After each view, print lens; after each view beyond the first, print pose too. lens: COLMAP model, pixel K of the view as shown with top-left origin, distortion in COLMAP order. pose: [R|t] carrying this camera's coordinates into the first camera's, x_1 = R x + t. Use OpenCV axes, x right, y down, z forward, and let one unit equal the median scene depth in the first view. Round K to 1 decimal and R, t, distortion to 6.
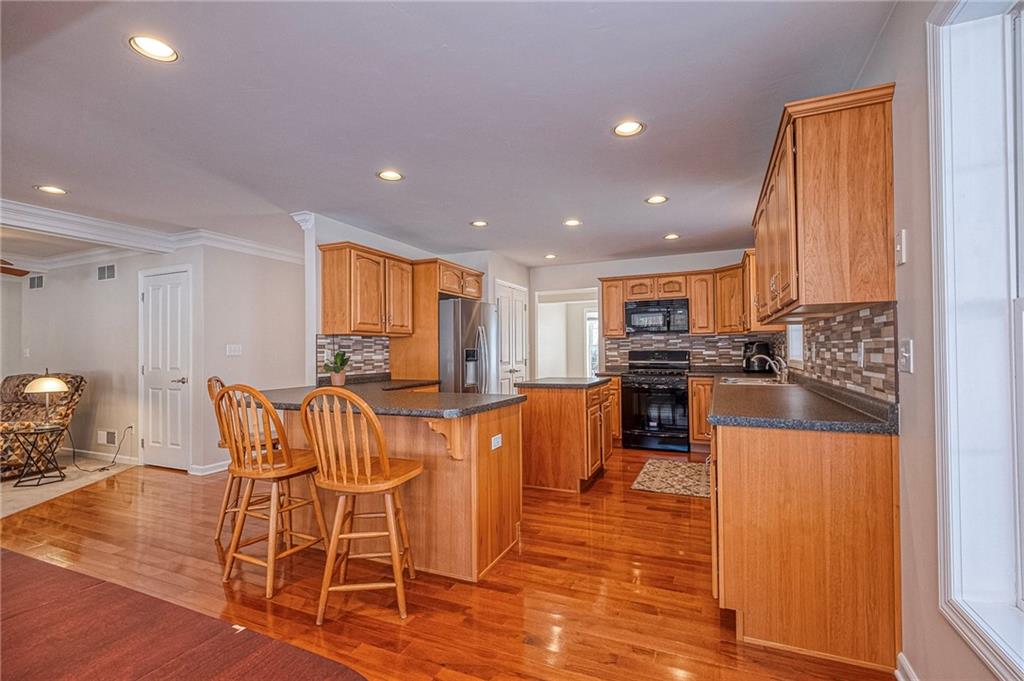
lens RADIAL K [[396.7, 0, 549.4], [0, 396.7, 342.9], [0, 0, 1]] dist [-0.000834, -0.000503]
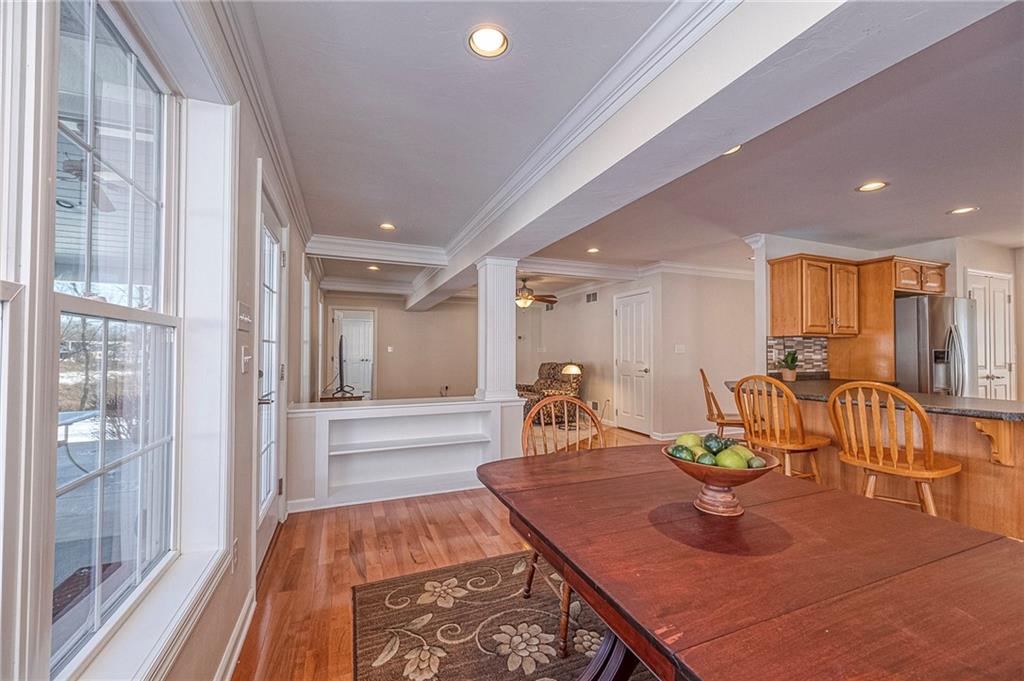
lens RADIAL K [[396.7, 0, 549.4], [0, 396.7, 342.9], [0, 0, 1]] dist [-0.000834, -0.000503]
pose [[0.727355, -0.002639, -0.686257, -0.228567], [0.003217, 0.999995, -0.000436, -0.003463], [0.686254, -0.001891, 0.727359, -0.275341]]
